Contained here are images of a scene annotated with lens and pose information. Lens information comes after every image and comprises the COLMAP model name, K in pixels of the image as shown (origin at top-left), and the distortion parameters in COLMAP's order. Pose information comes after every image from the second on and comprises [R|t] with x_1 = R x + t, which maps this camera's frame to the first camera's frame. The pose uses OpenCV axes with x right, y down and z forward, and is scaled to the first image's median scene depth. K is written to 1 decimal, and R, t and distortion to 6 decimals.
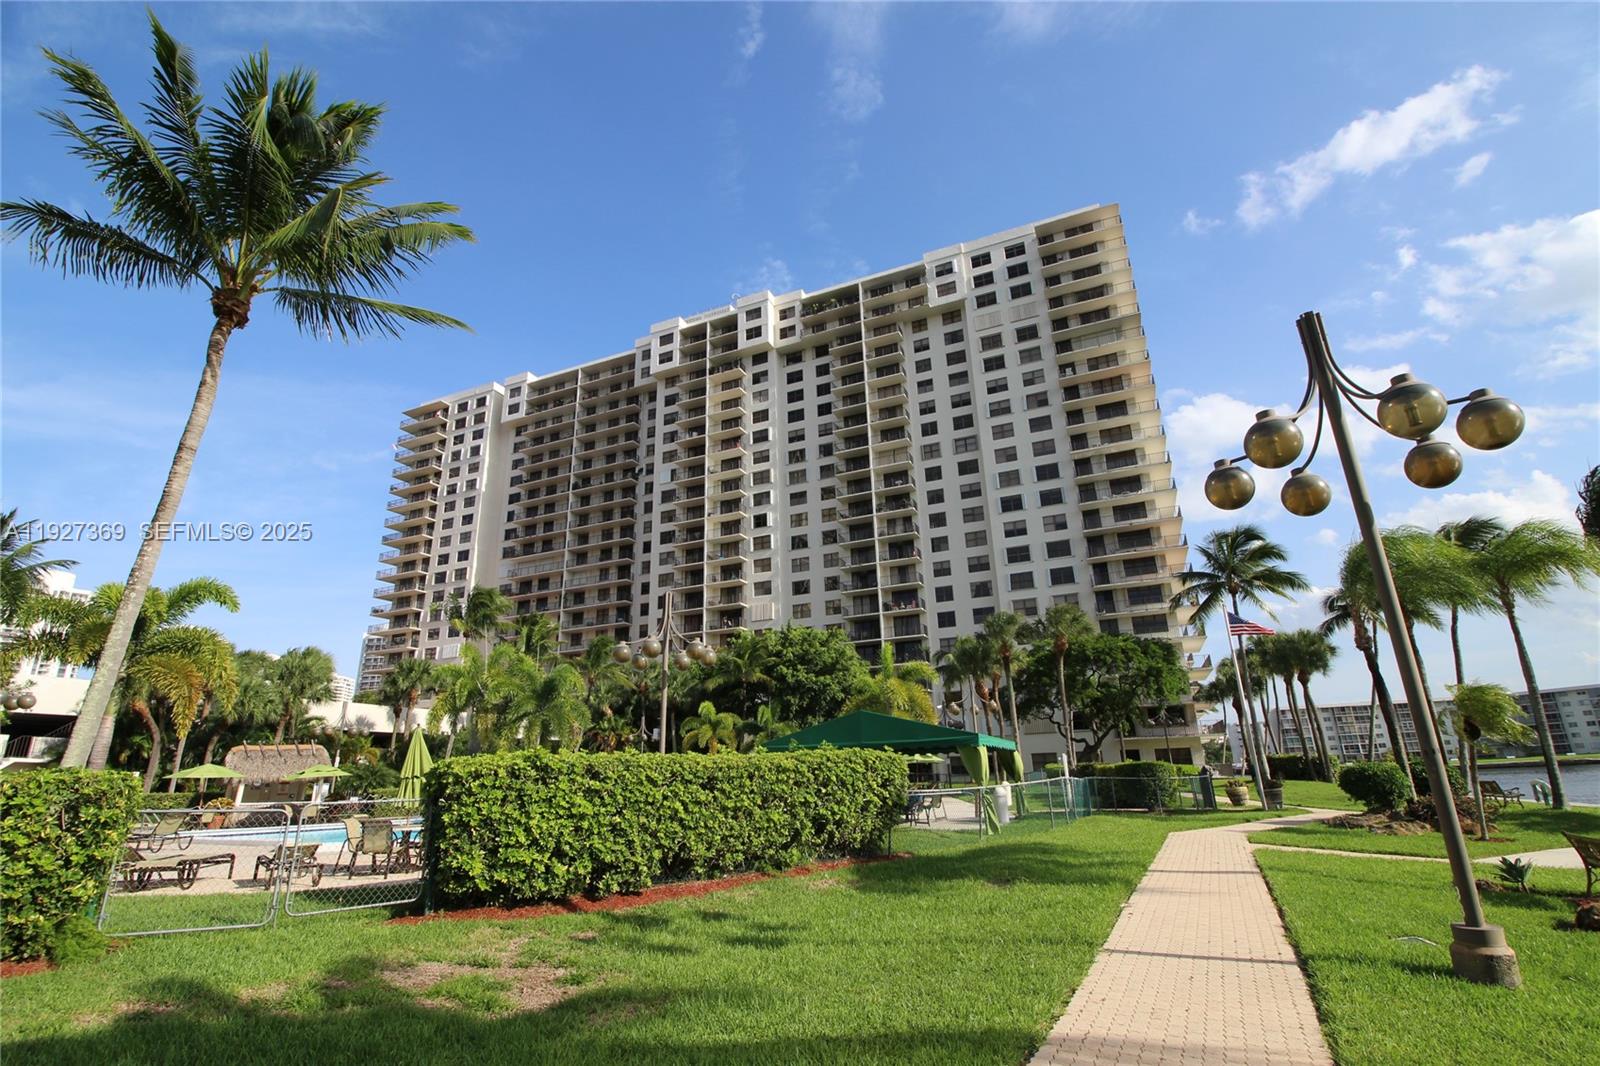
lens RADIAL K [[732.5, 0, 814.5], [0, 732.5, 537.8], [0, 0, 1]] dist [-0.012114, -0.005642]
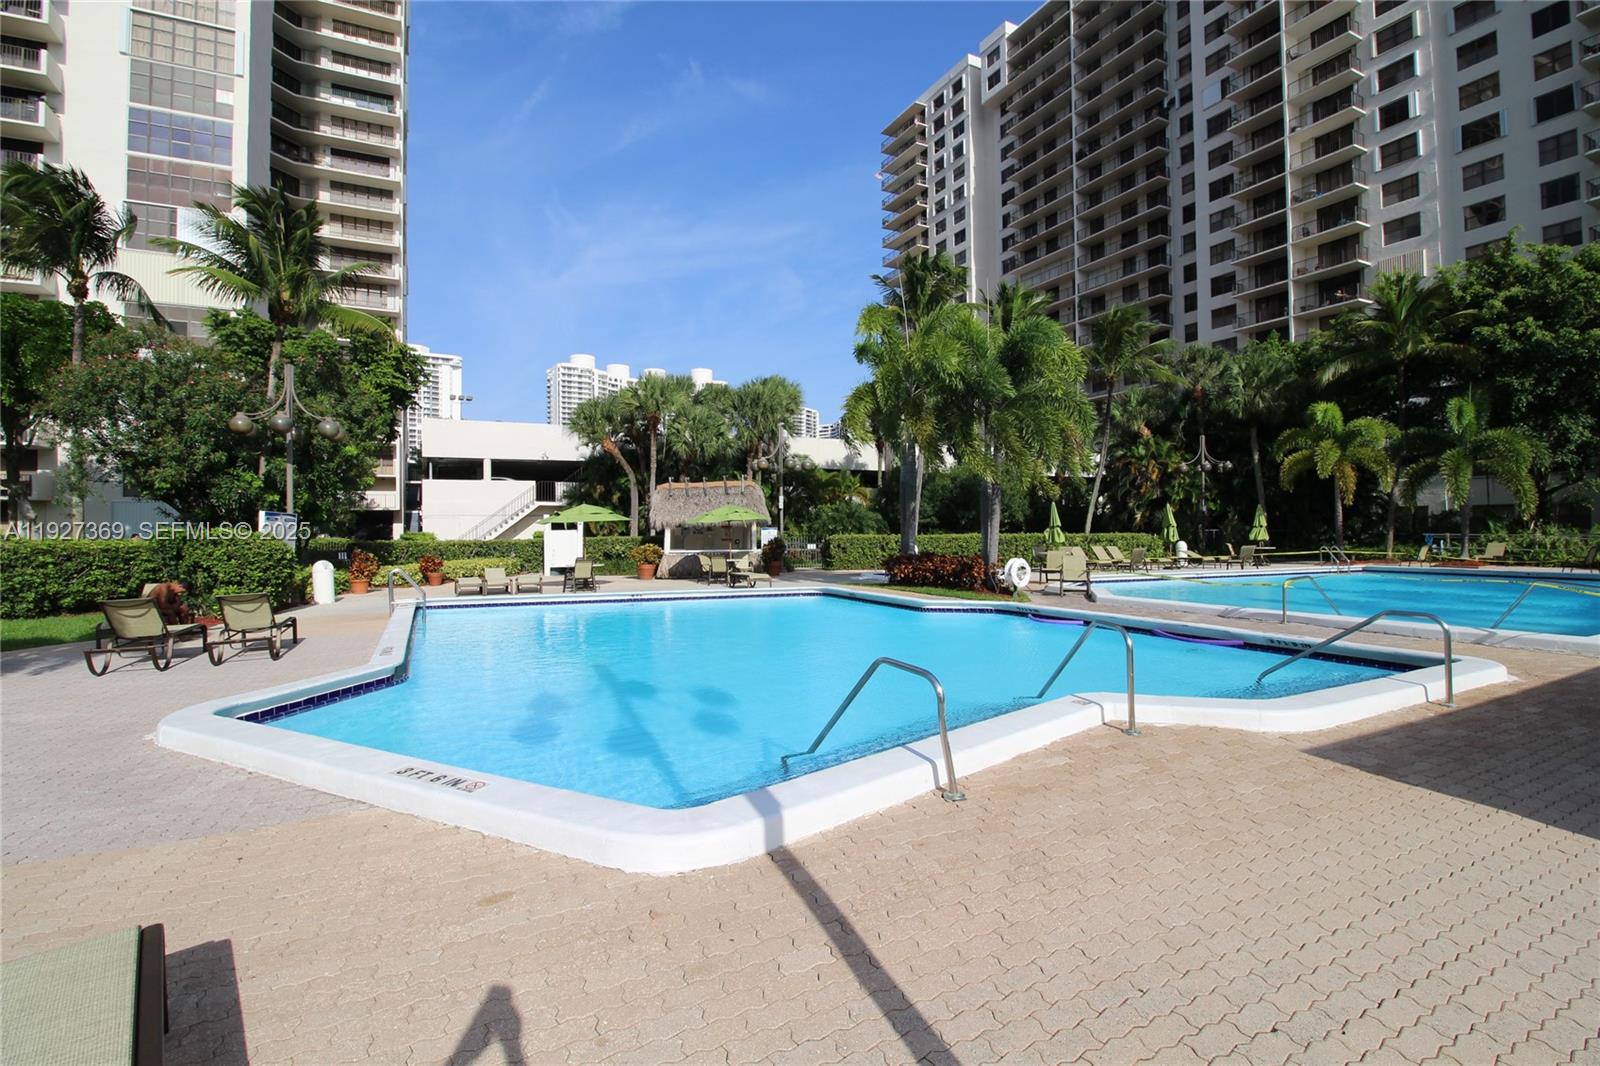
lens RADIAL K [[732.5, 0, 808.9], [0, 732.5, 524.6], [0, 0, 1]] dist [-0.012114, -0.005642]
pose [[0.761067, 0.021363, -0.648321, -0.046620], [0.185755, 0.950424, 0.249377, 0.055491], [0.621508, -0.310222, 0.719368, 0.175189]]
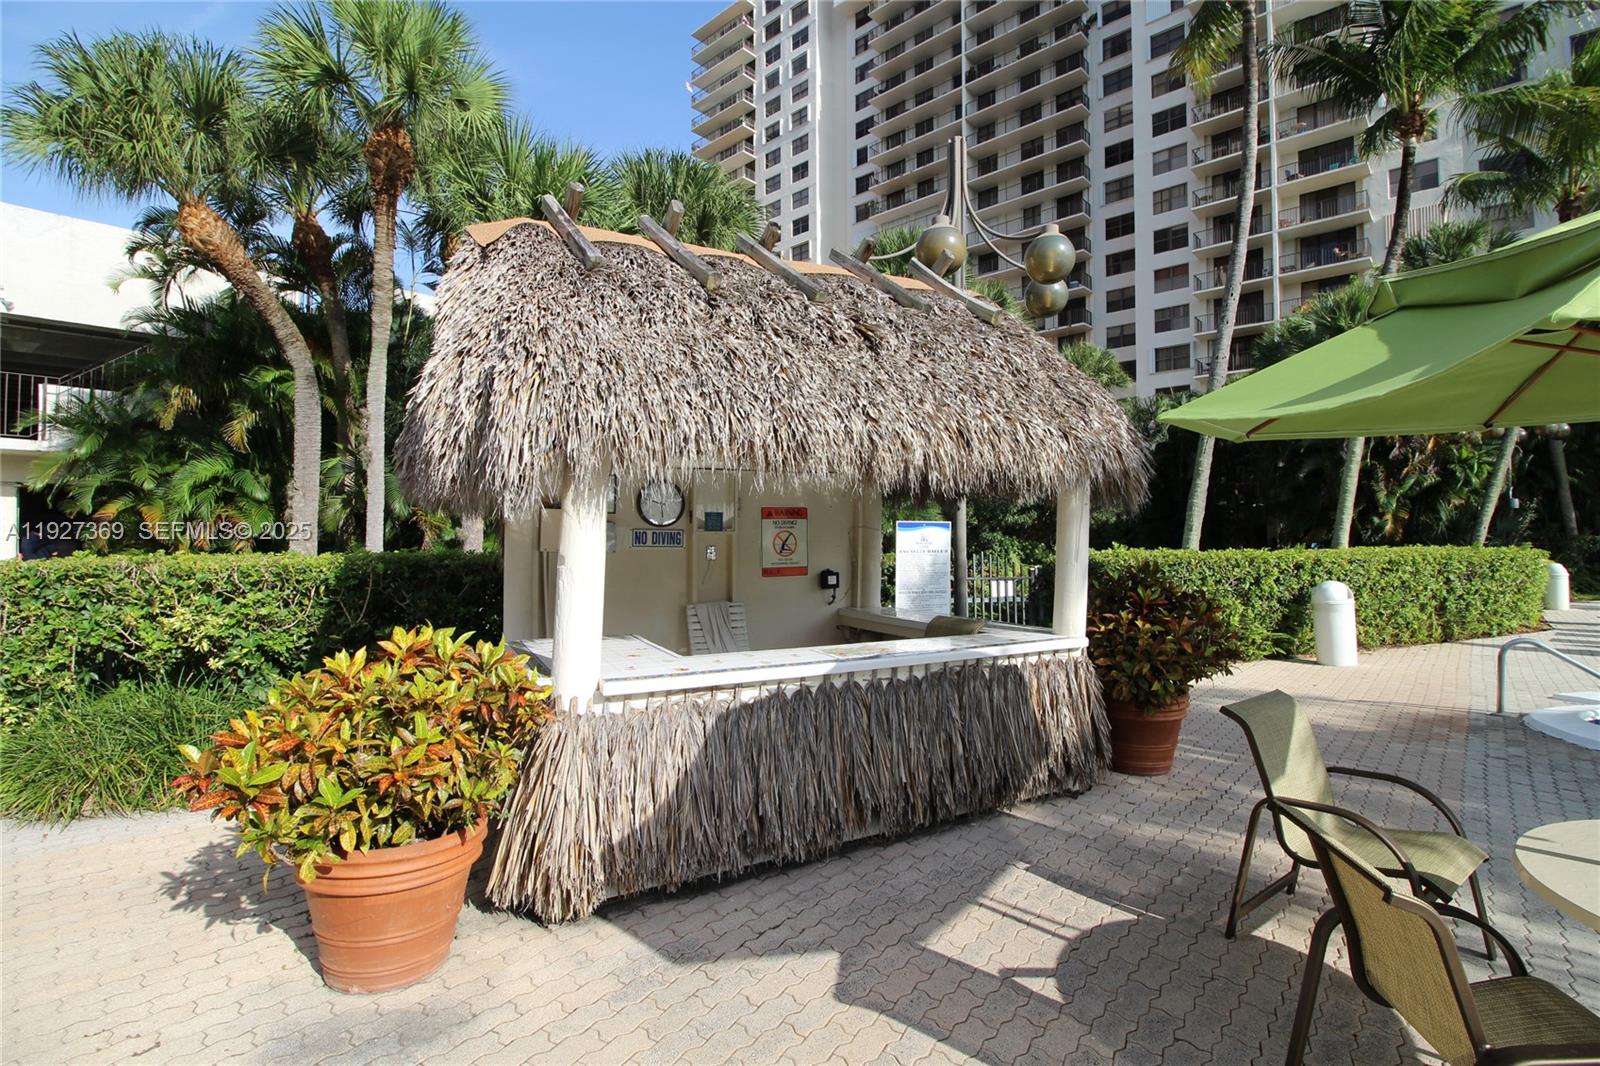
lens RADIAL K [[732.5, 0, 801.2], [0, 732.5, 526.9], [0, 0, 1]] dist [-0.012114, -0.005642]
pose [[0.937880, 0.025505, -0.346020, -0.251963], [0.079001, 0.955400, 0.284552, 0.109800], [0.337845, -0.294212, 0.894036, 0.317487]]
